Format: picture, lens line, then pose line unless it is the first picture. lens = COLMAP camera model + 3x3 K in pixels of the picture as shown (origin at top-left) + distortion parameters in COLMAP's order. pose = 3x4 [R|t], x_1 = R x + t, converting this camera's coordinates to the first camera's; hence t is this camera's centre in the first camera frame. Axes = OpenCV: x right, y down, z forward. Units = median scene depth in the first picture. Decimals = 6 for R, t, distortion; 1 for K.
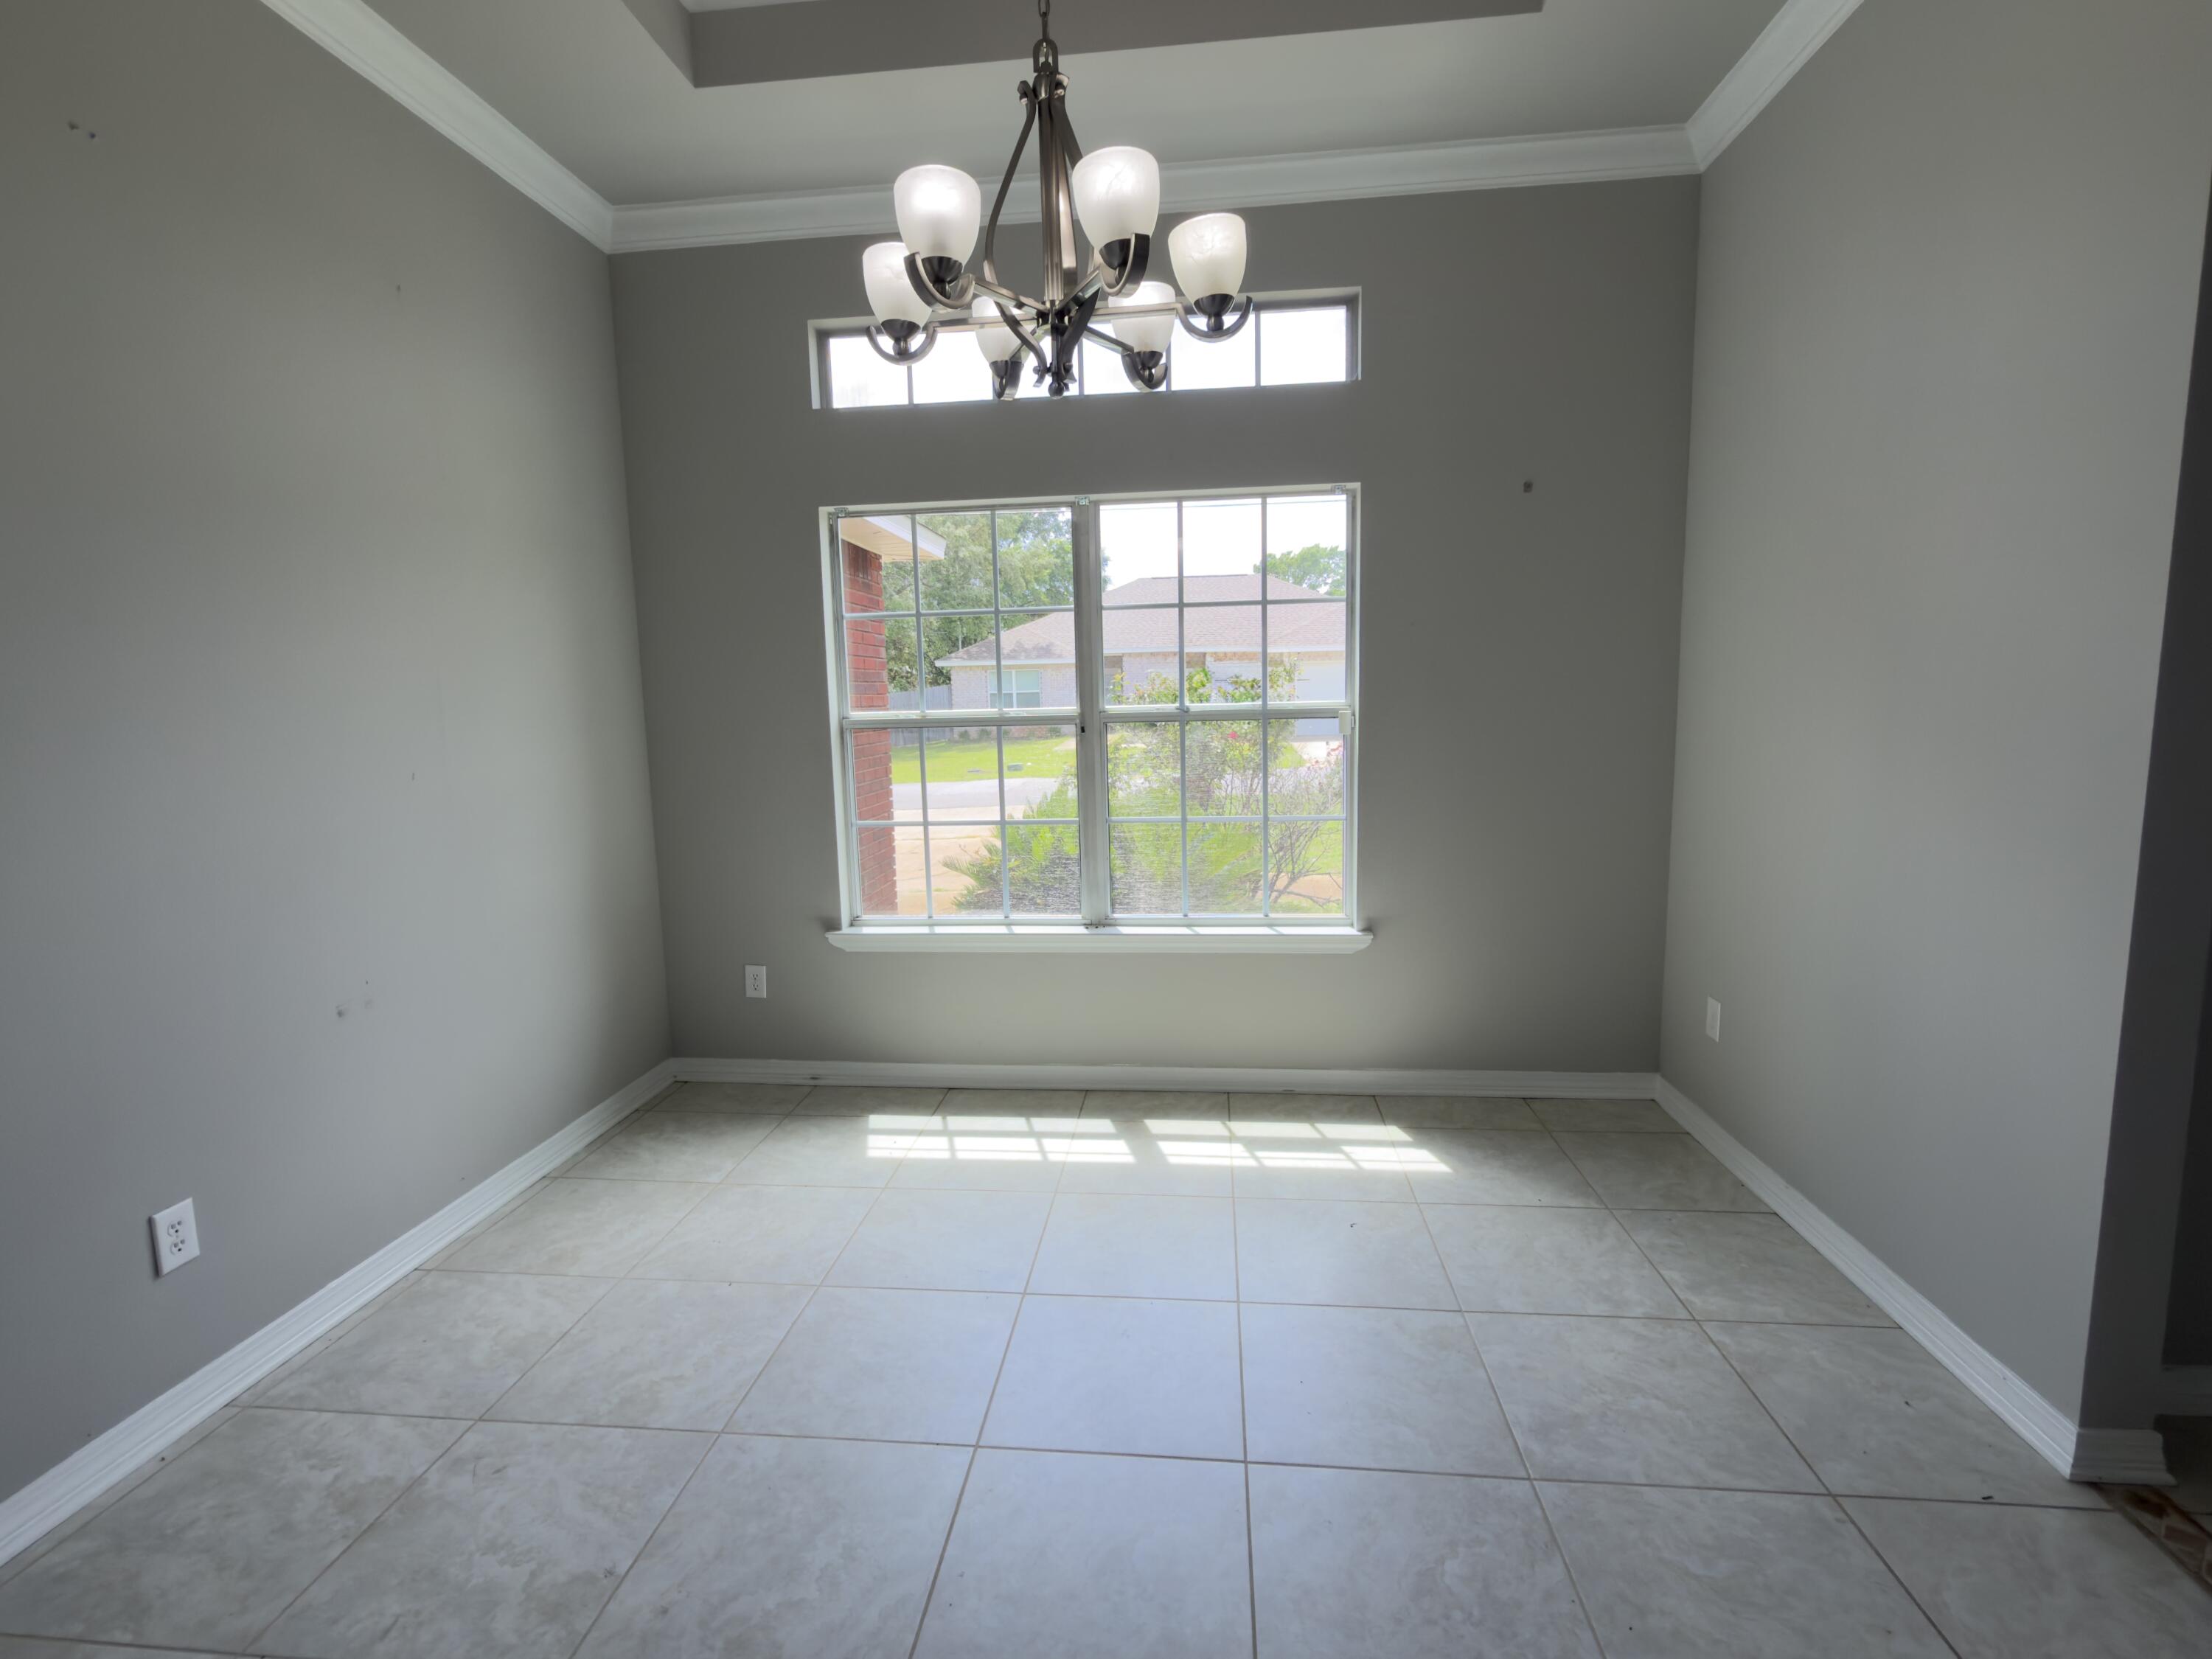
lens RADIAL K [[1022.6, 0, 1106.9], [0, 1022.6, 828.3], [0, 0, 1]] dist [-0.003100, 0.000116]
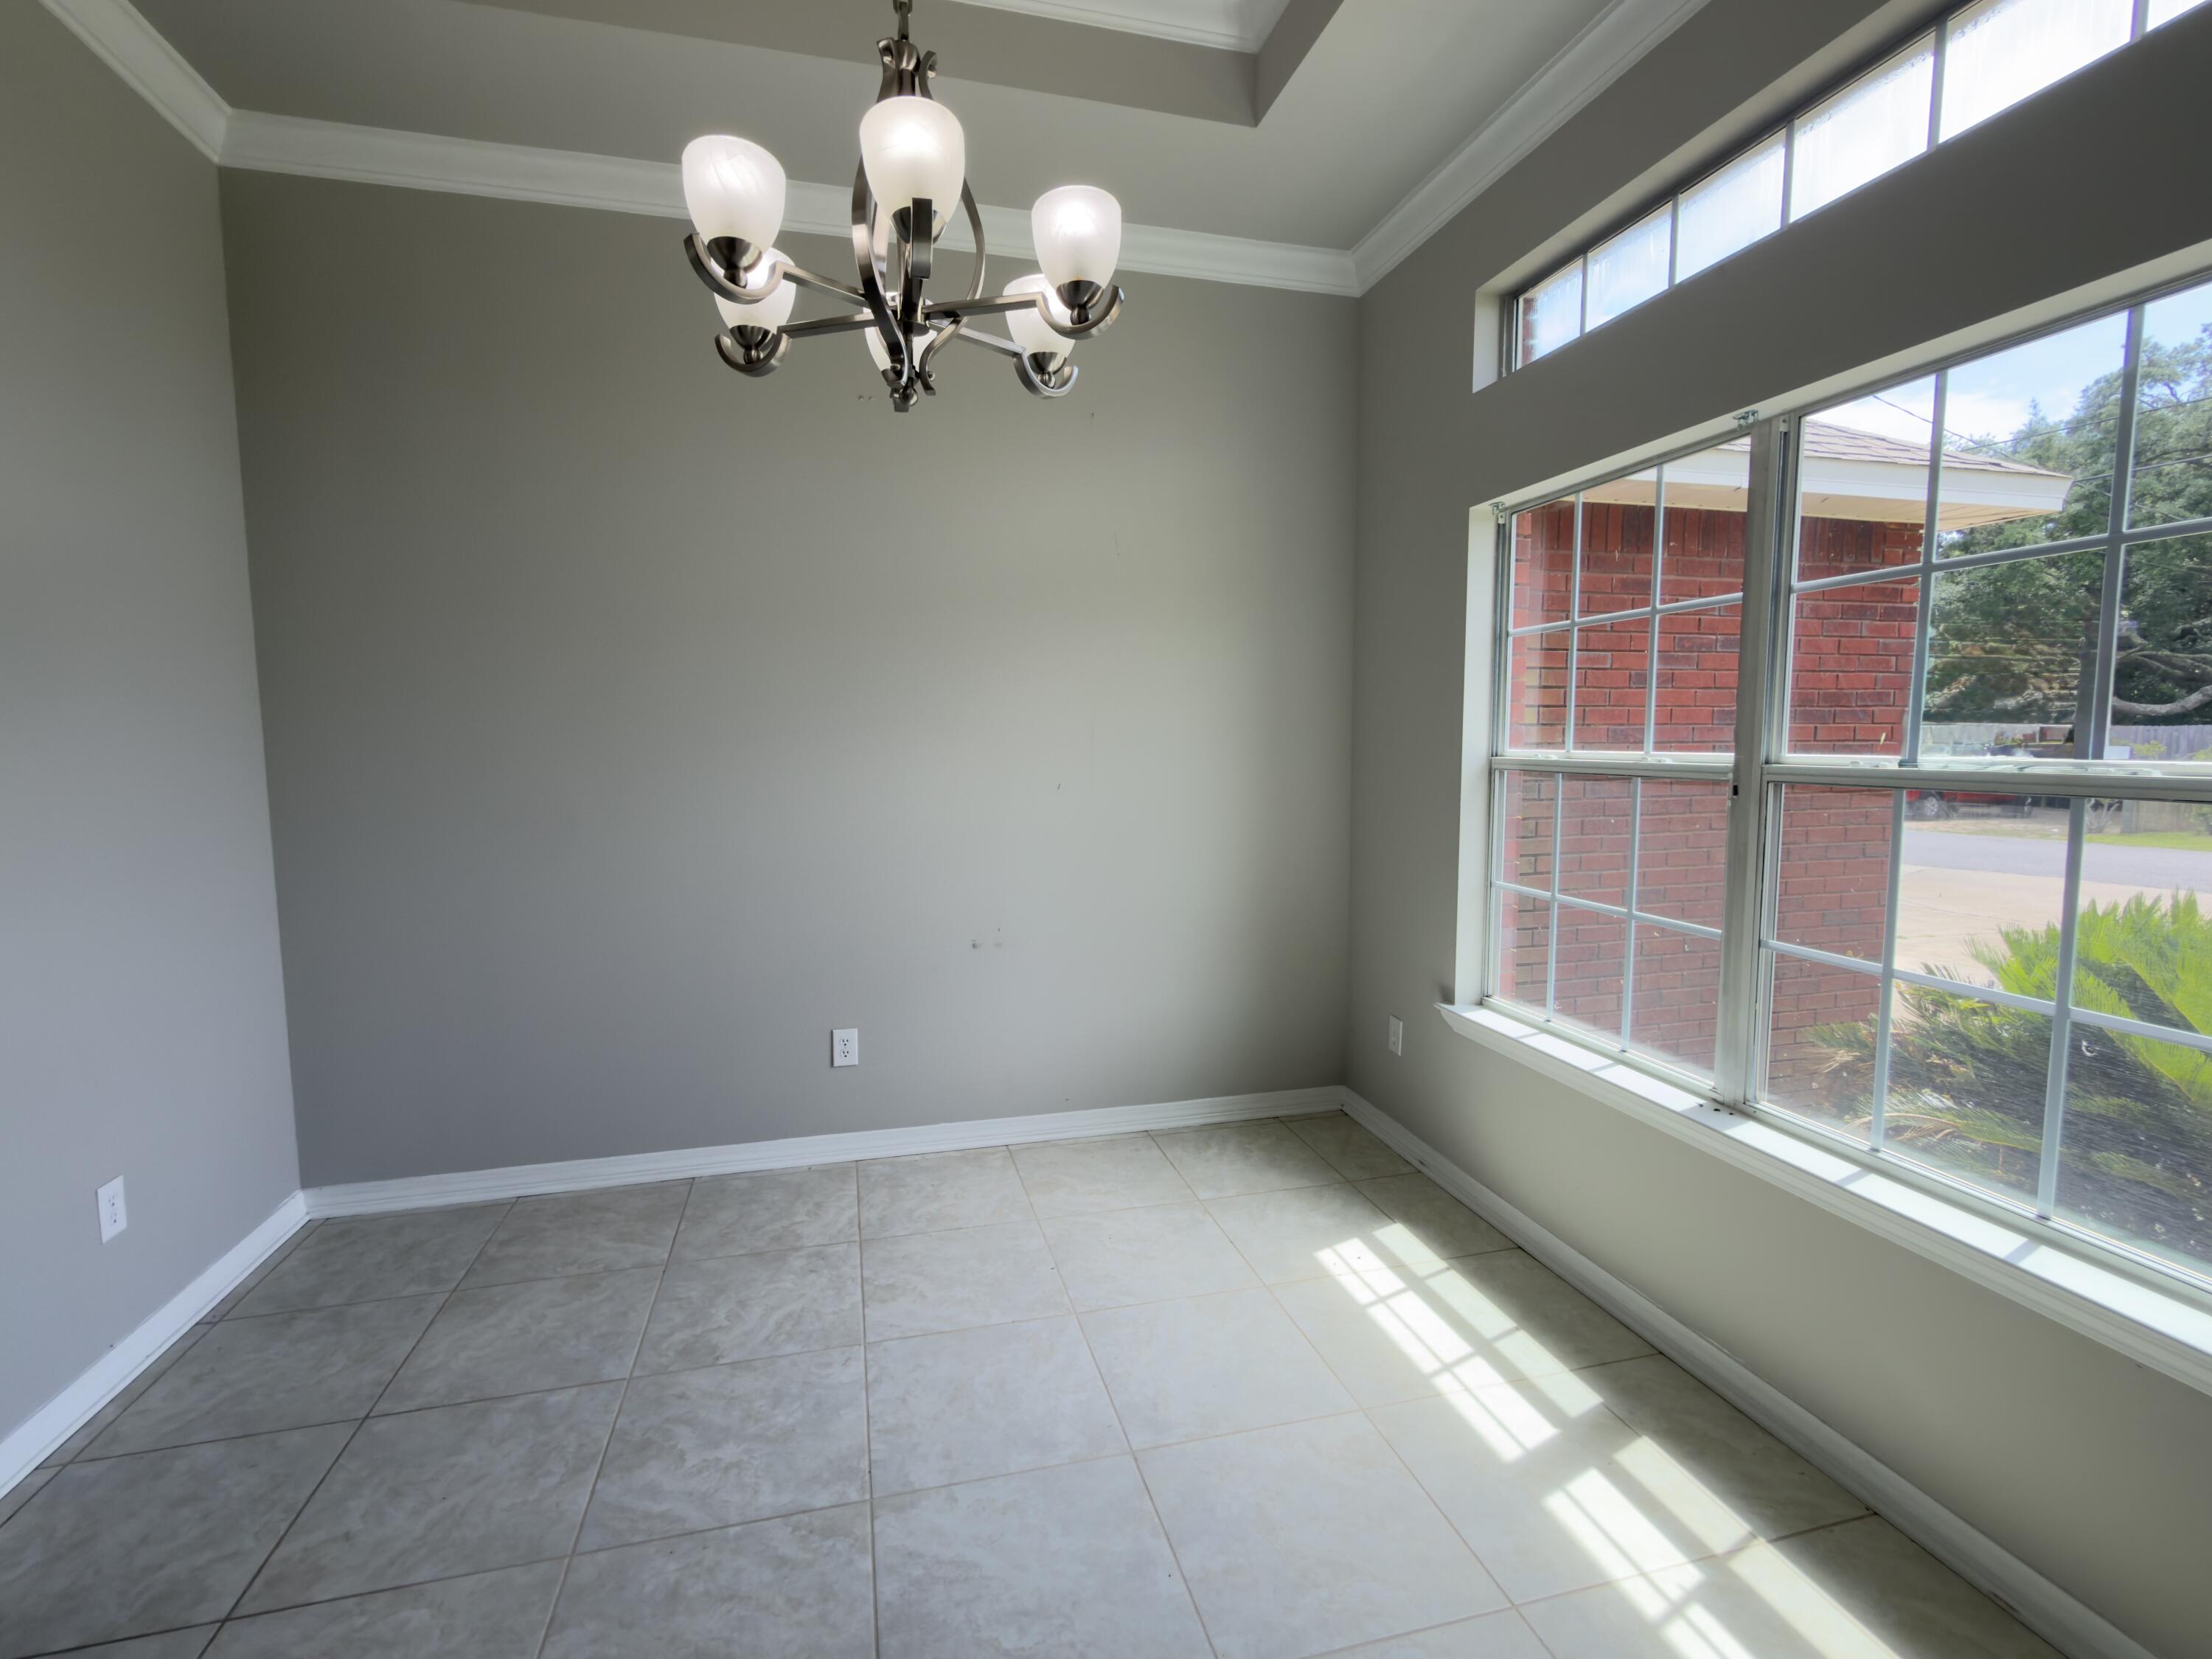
lens RADIAL K [[1022.6, 0, 1106.4], [0, 1022.6, 828.4], [0, 0, 1]] dist [-0.003100, 0.000116]
pose [[0.346676, 0.107891, -0.931759, 0.495123], [-0.123236, 0.989991, 0.068782, -0.081380], [0.929854, 0.090981, 0.356502, 0.497145]]
